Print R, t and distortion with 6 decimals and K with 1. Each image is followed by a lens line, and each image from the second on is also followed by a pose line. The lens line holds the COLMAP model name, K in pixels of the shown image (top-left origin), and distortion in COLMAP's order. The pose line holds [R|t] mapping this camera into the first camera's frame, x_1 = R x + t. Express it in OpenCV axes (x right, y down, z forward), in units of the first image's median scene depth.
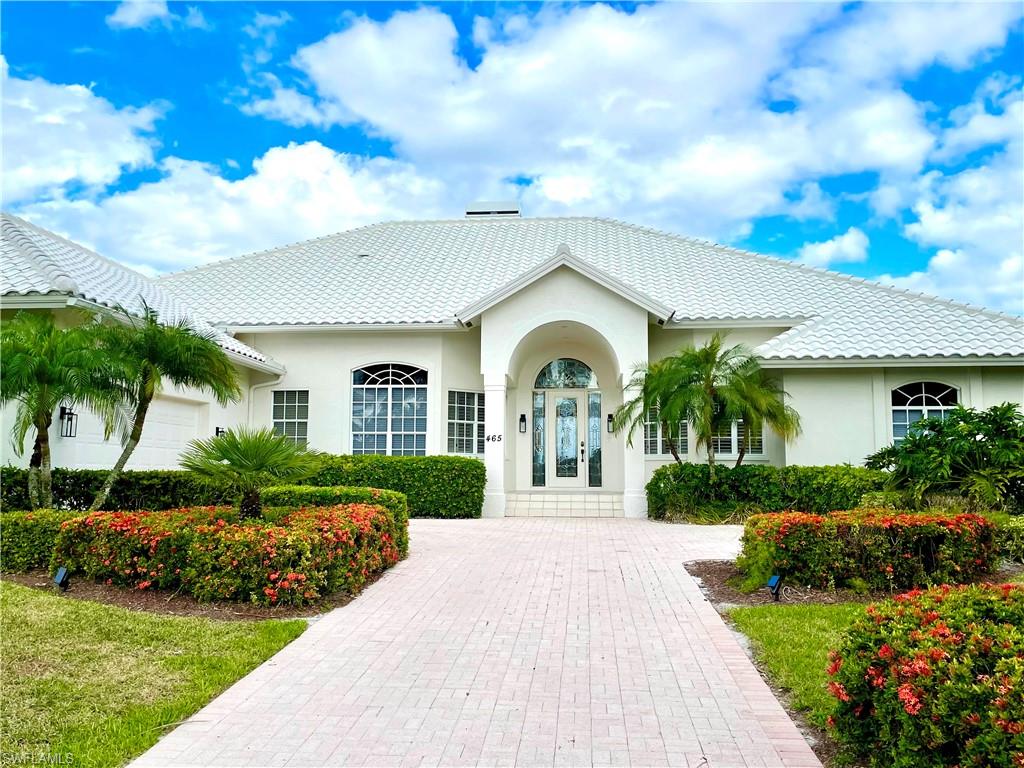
lens RADIAL K [[827.4, 0, 512.0], [0, 827.4, 384.0], [0, 0, 1]] dist [0.067448, -0.001629]
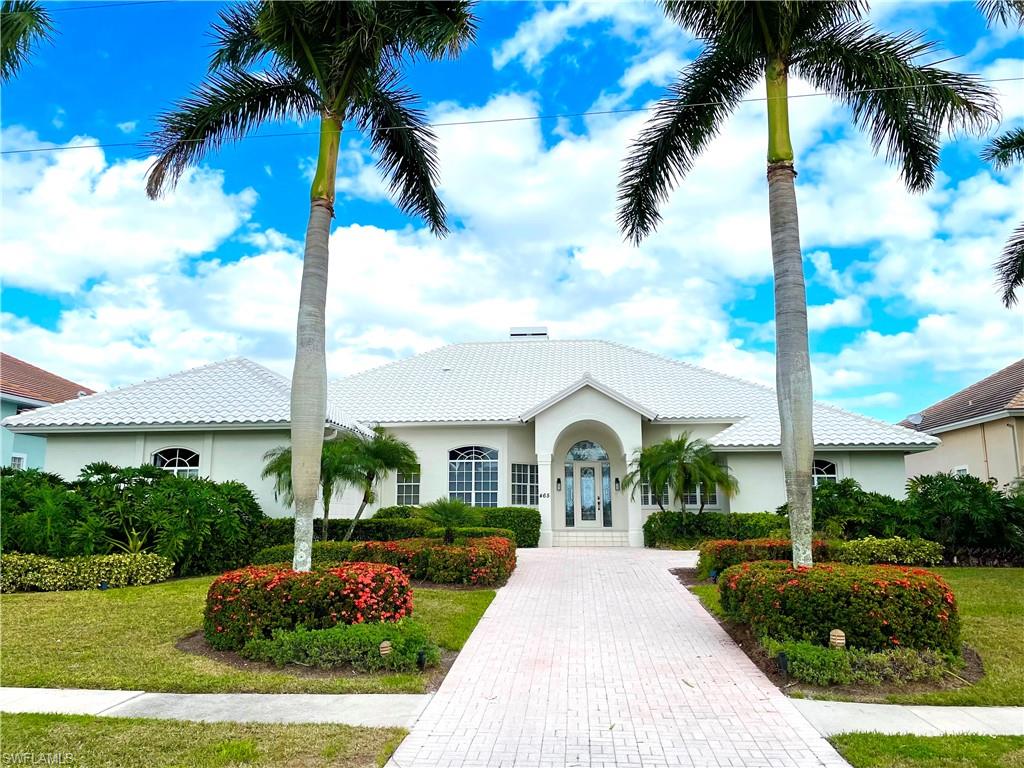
lens RADIAL K [[745.4, 0, 512.0], [0, 745.4, 384.0], [0, 0, 1]] dist [0.086274, -0.001142]
pose [[0.999950, -0.006354, 0.007694, -0.094262], [0.006842, 0.997856, -0.065087, -0.054301], [-0.007264, 0.065136, 0.997850, -0.429763]]
